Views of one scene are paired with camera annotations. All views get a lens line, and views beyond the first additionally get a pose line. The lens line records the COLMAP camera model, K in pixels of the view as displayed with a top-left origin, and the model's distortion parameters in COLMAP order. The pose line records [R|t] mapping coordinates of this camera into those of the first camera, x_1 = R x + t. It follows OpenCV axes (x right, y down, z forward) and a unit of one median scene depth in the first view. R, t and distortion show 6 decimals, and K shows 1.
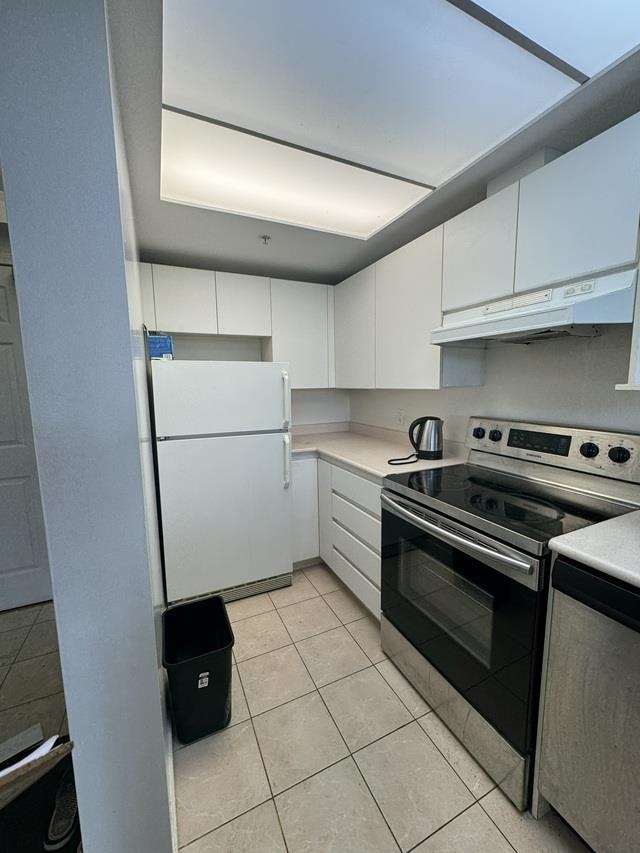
lens RADIAL K [[339.6, 0, 320.3], [0, 339.6, 426.1], [0, 0, 1]] dist [-0.000728, 0.000127]
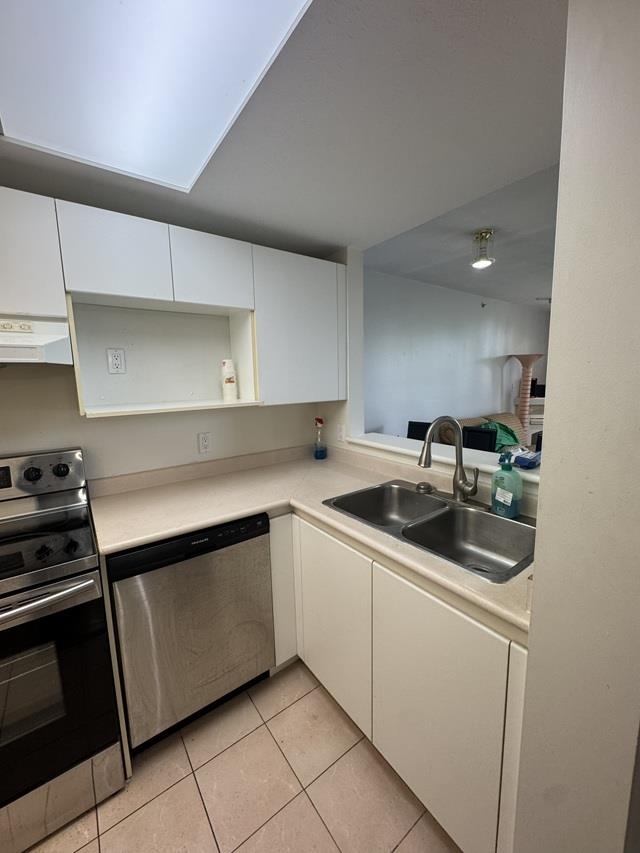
lens RADIAL K [[341.0, 0, 319.6], [0, 341.0, 427.9], [0, 0, 1]] dist [-0.000968, 0.000079]
pose [[-0.190027, -0.125262, 0.973755, -0.359971], [0.153211, 0.975893, 0.155435, -0.088368], [-0.969750, 0.178727, -0.166255, 0.242650]]
